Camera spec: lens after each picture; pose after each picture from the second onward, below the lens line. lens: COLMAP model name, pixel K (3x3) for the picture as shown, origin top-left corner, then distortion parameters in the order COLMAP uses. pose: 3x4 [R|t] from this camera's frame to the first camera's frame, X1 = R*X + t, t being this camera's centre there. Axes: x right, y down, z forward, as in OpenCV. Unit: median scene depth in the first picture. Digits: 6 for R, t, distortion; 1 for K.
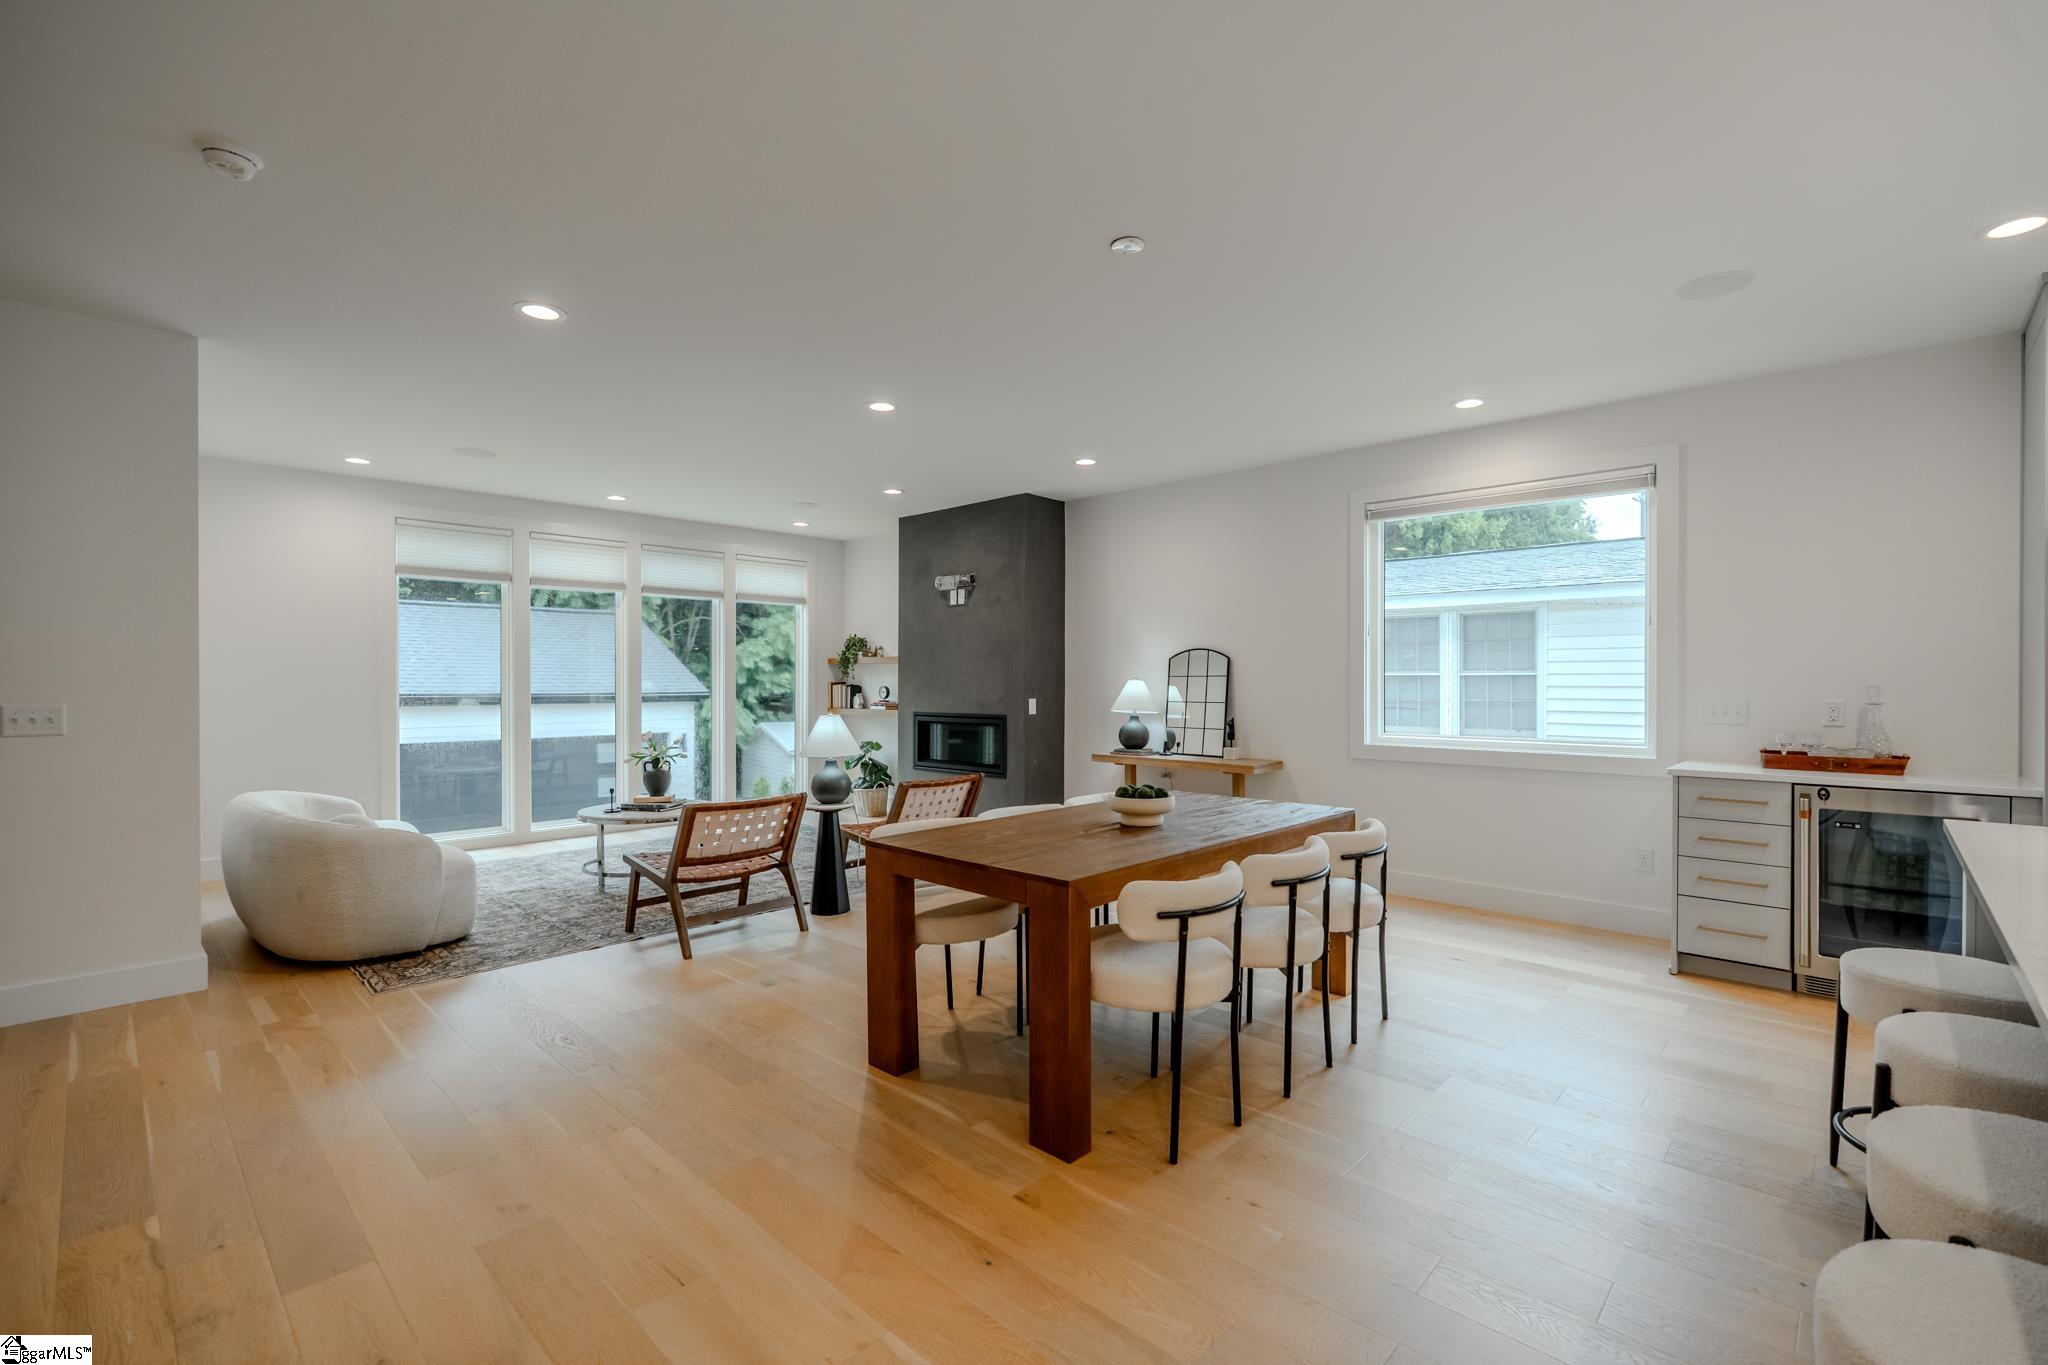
lens RADIAL K [[898.8, 0, 1030.9], [0, 898.8, 678.1], [0, 0, 1]] dist [-0.005651, 0.000905]
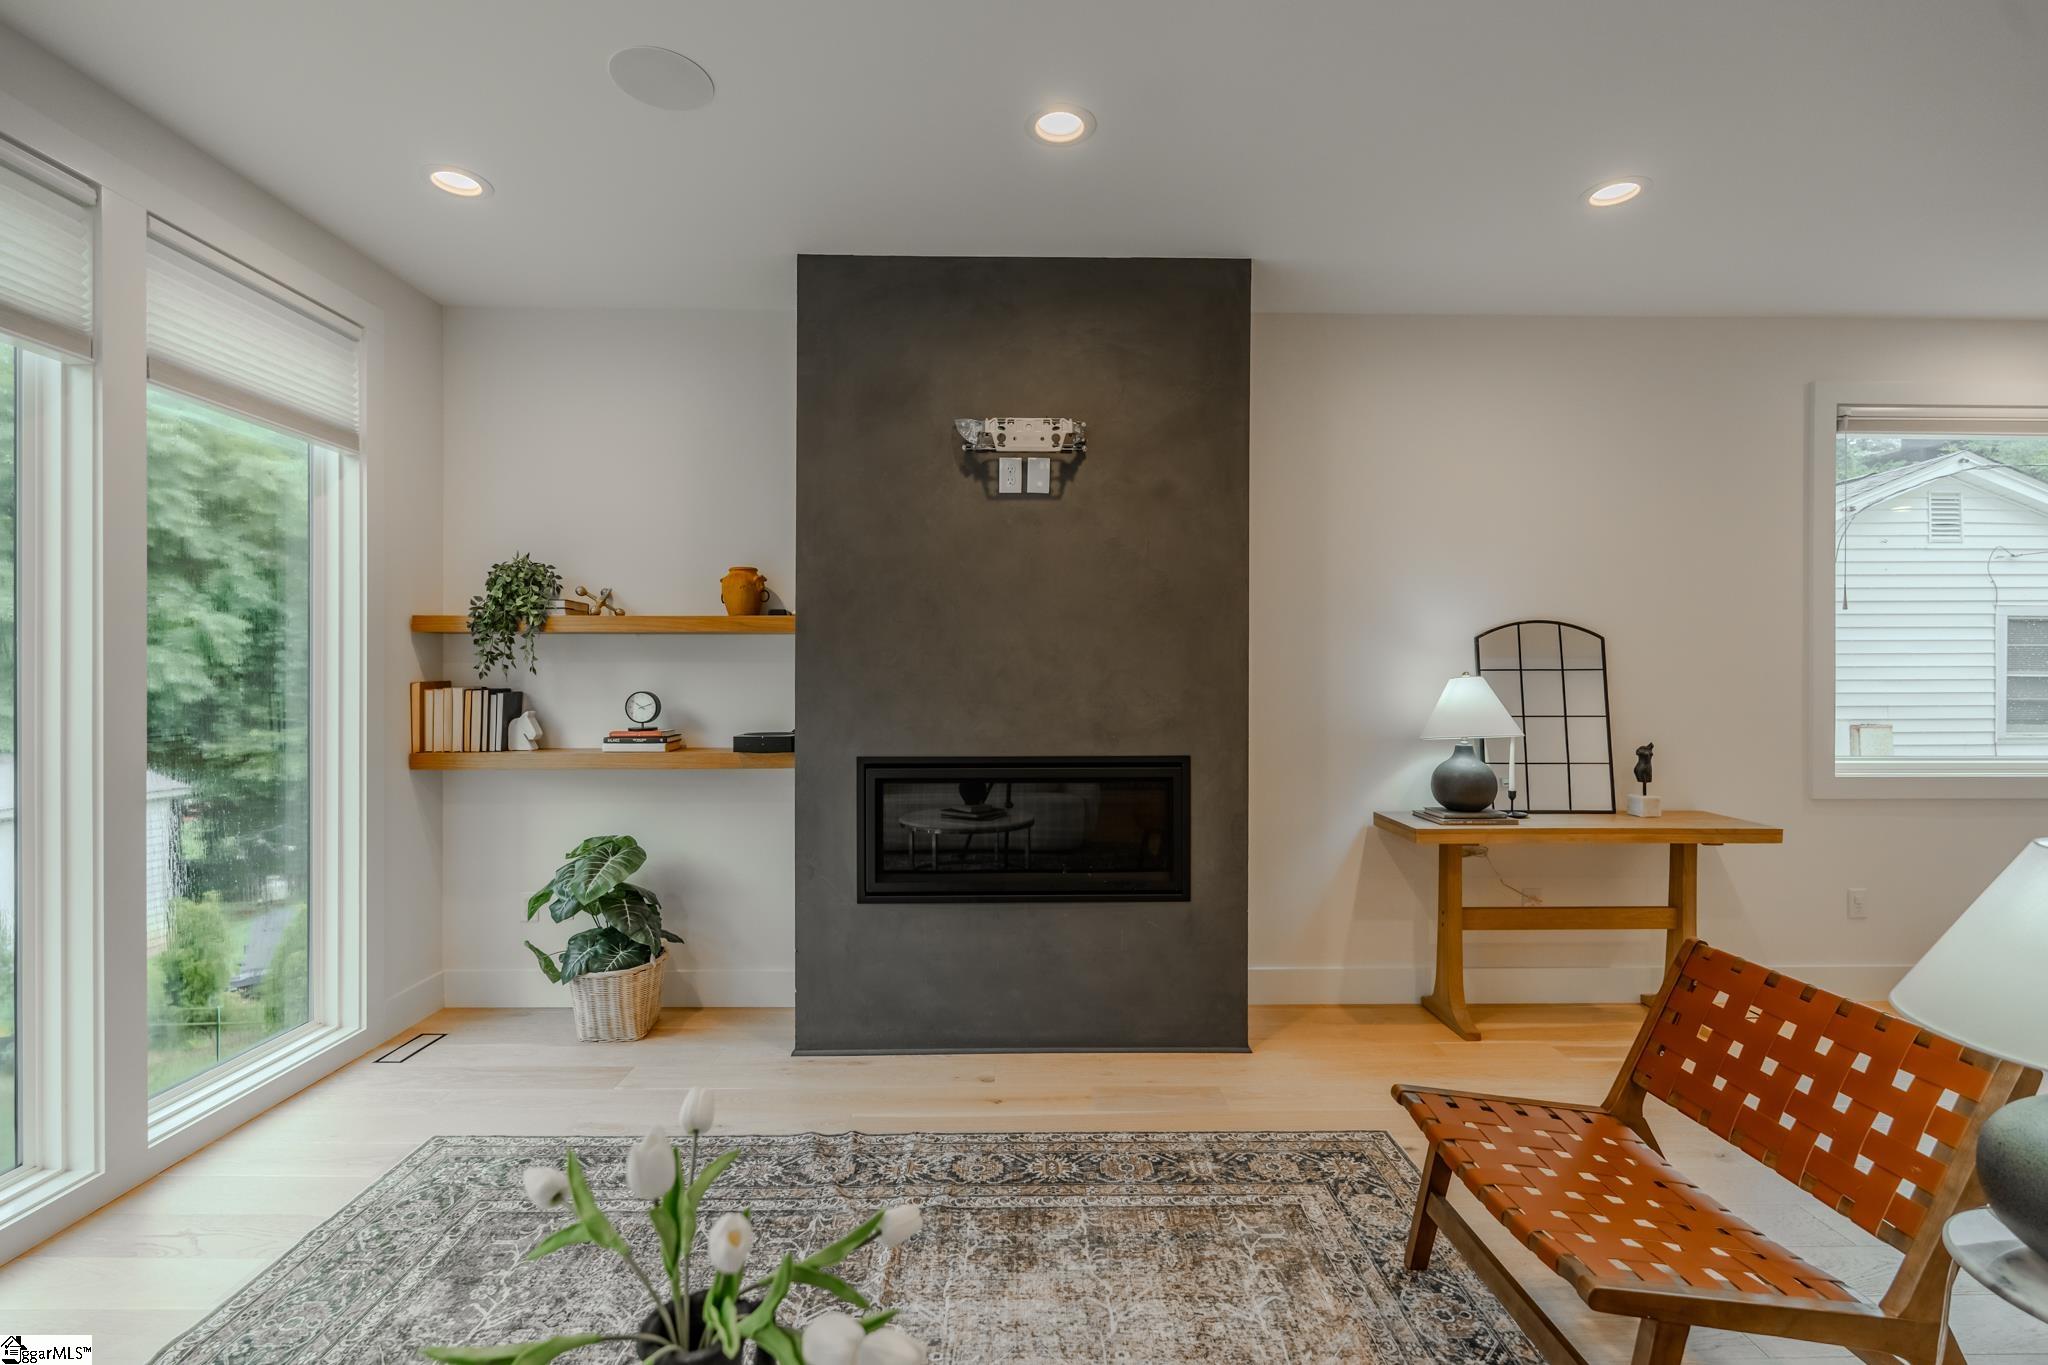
lens RADIAL K [[898.8, 0, 1023.8], [0, 898.8, 683.6], [0, 0, 1]] dist [-0.005651, 0.000905]
pose [[0.714310, -0.005553, 0.699808, -0.426501], [-0.002634, 0.999940, 0.010623, 0.001230], [-0.699825, -0.009432, 0.714252, 0.810191]]
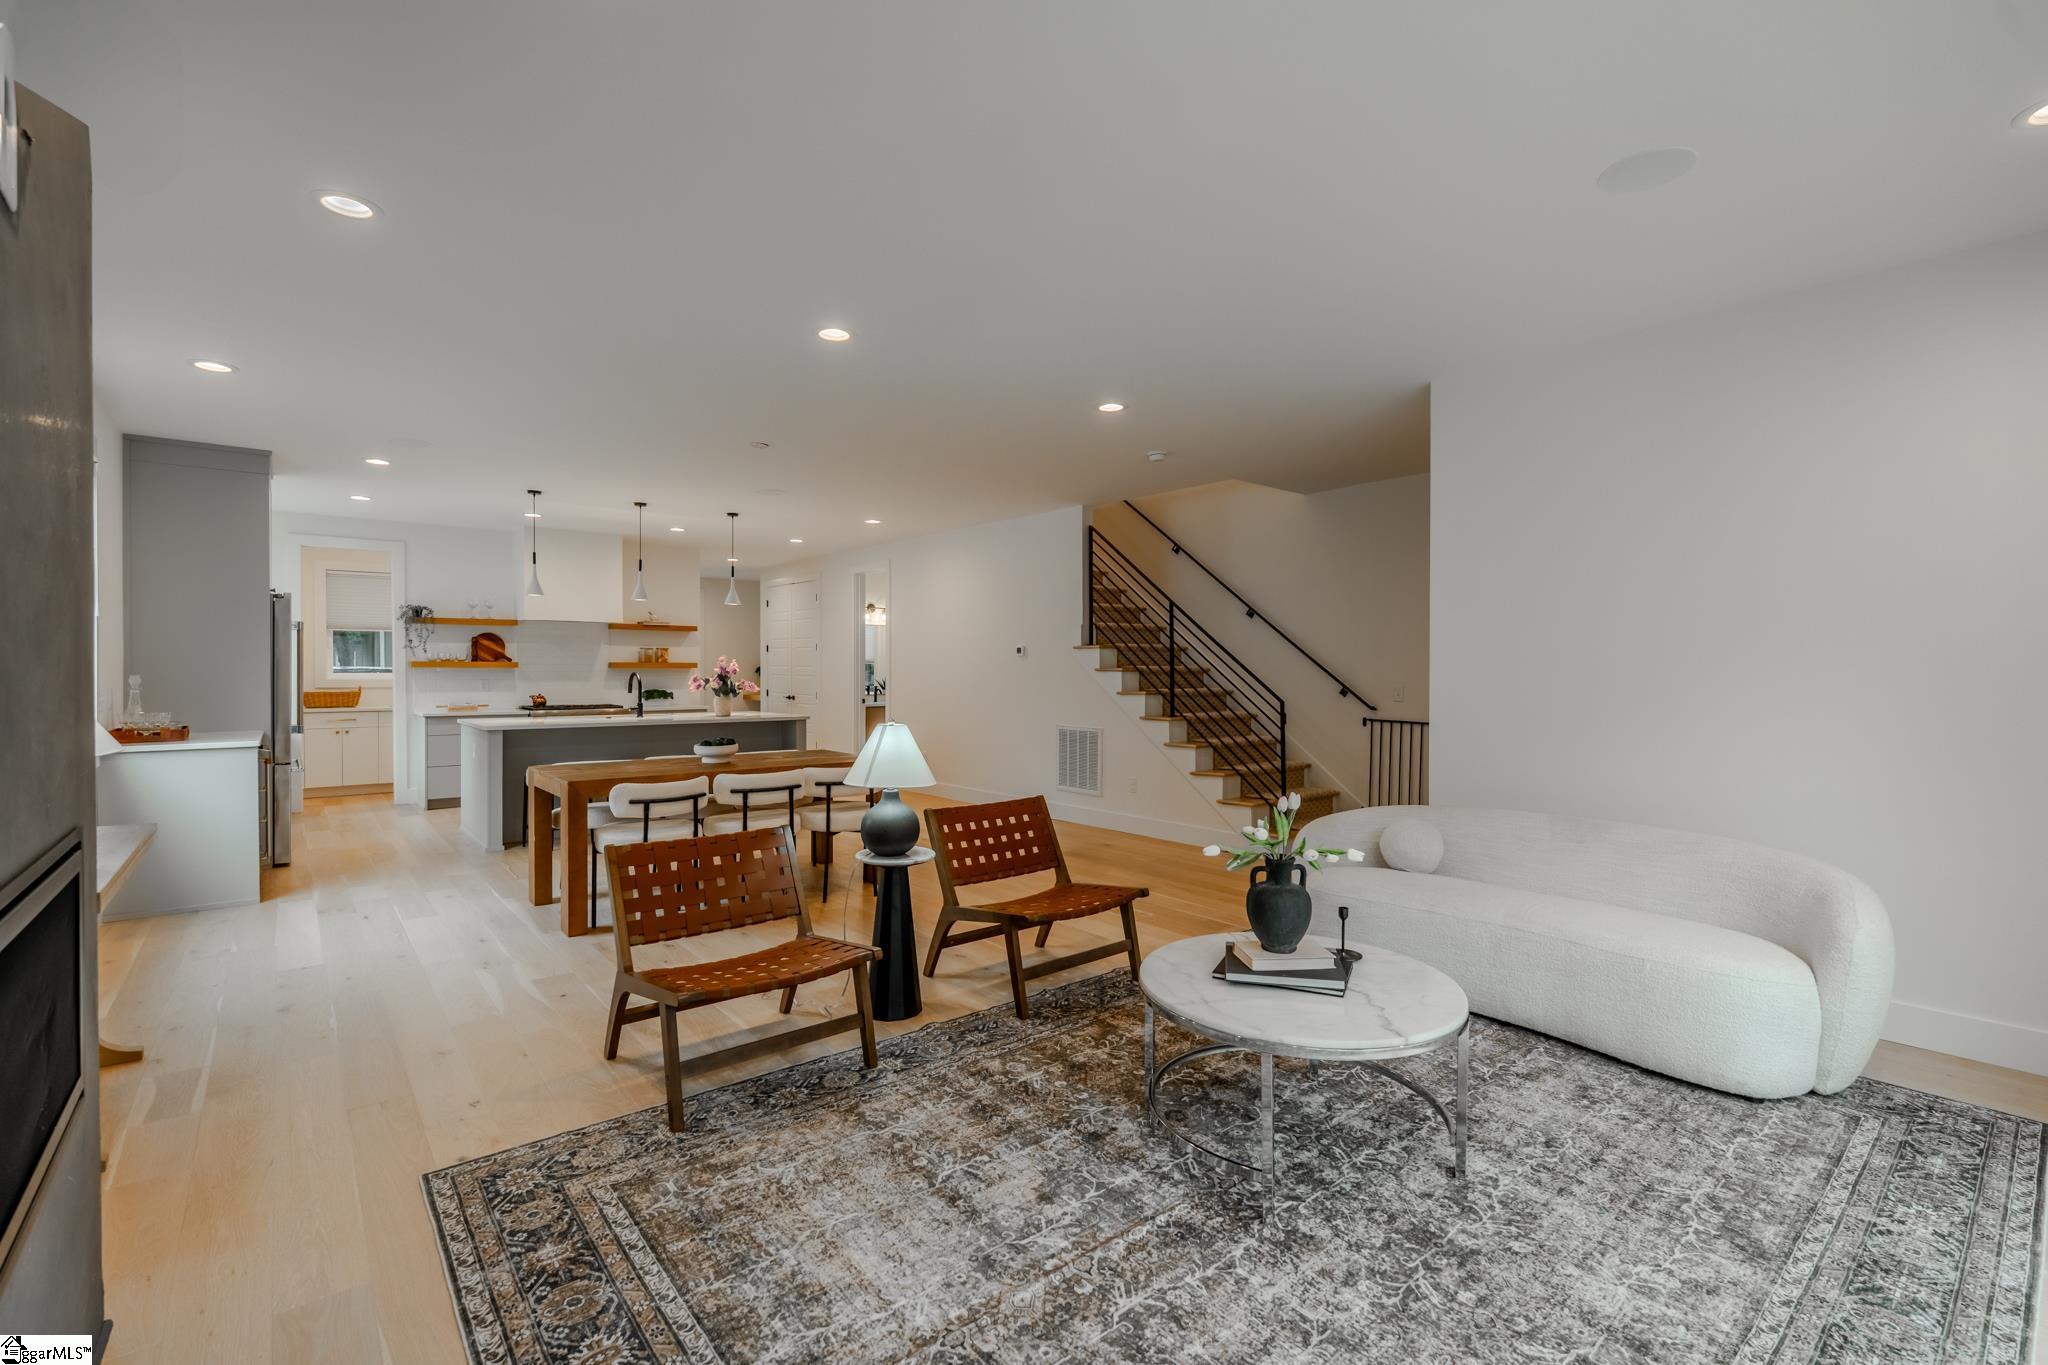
lens RADIAL K [[898.8, 0, 1035.8], [0, 898.8, 671.3], [0, 0, 1]] dist [-0.005651, 0.000905]
pose [[-0.993753, -0.001571, 0.111595, -0.320693], [-0.001783, 0.999997, -0.001798, 0.000965], [-0.111592, -0.001986, -0.993752, 1.304461]]
